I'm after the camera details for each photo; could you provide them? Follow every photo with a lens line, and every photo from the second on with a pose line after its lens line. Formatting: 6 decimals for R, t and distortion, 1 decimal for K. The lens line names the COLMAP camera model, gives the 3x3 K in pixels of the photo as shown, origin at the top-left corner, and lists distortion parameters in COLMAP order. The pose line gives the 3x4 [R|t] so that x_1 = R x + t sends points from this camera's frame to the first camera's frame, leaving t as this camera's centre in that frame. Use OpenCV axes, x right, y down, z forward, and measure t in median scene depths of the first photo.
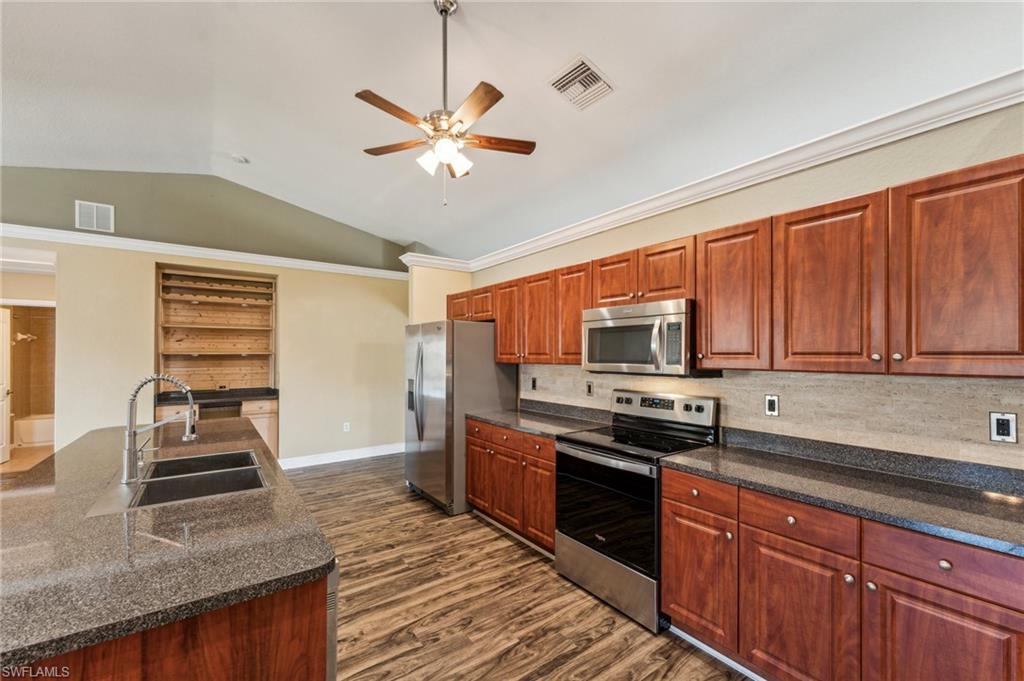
lens RADIAL K [[414.4, 0, 509.1], [0, 414.4, 353.6], [0, 0, 1]] dist [0.002804, 0.000209]
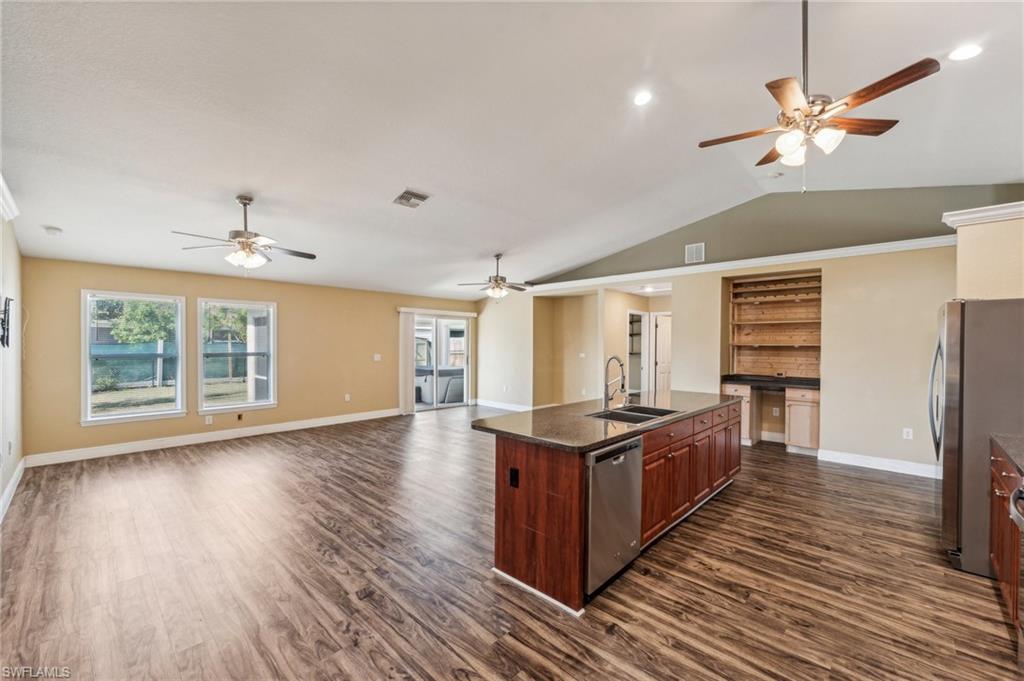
lens RADIAL K [[412.3, 0, 506.8], [0, 412.3, 346.8], [0, 0, 1]] dist [0.001345, 0.000030]
pose [[0.171815, 0.009495, -0.985083, 0.457462], [-0.006507, 0.999943, 0.008504, 0.000244], [0.985108, 0.004949, 0.171867, 0.097971]]
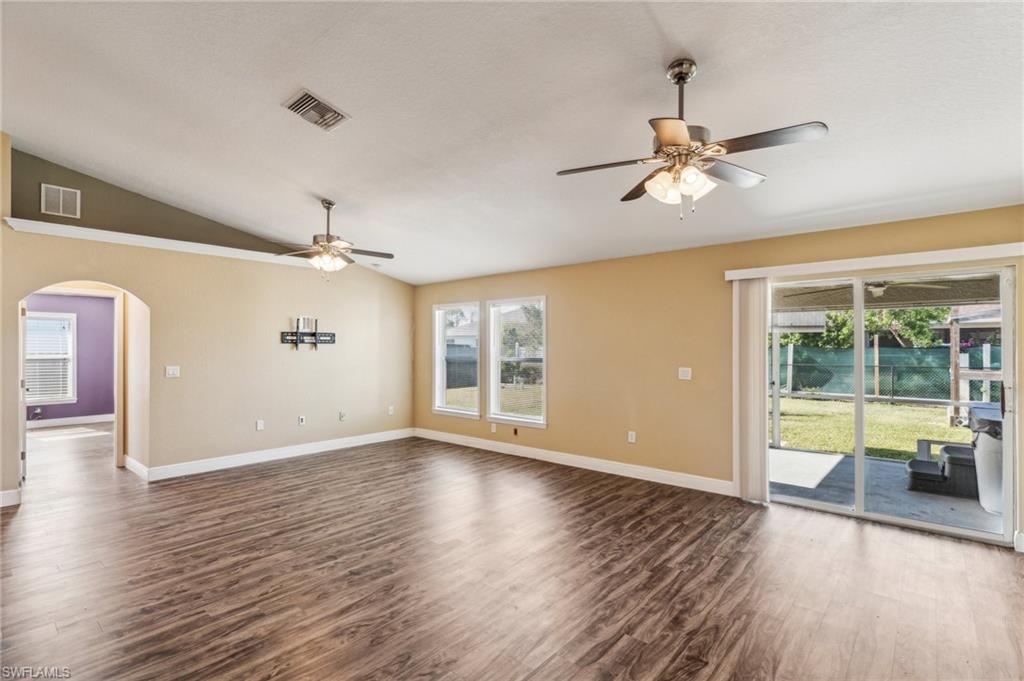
lens RADIAL K [[485.3, 0, 512.0], [0, 485.3, 340.5], [0, 0, 1]] dist [-0.001797, 0.000049]
pose [[-0.973681, -0.001412, -0.227909, -1.077478], [0.000511, 0.999965, -0.008381, -0.002323], [0.227913, -0.008277, -0.973646, 1.058963]]
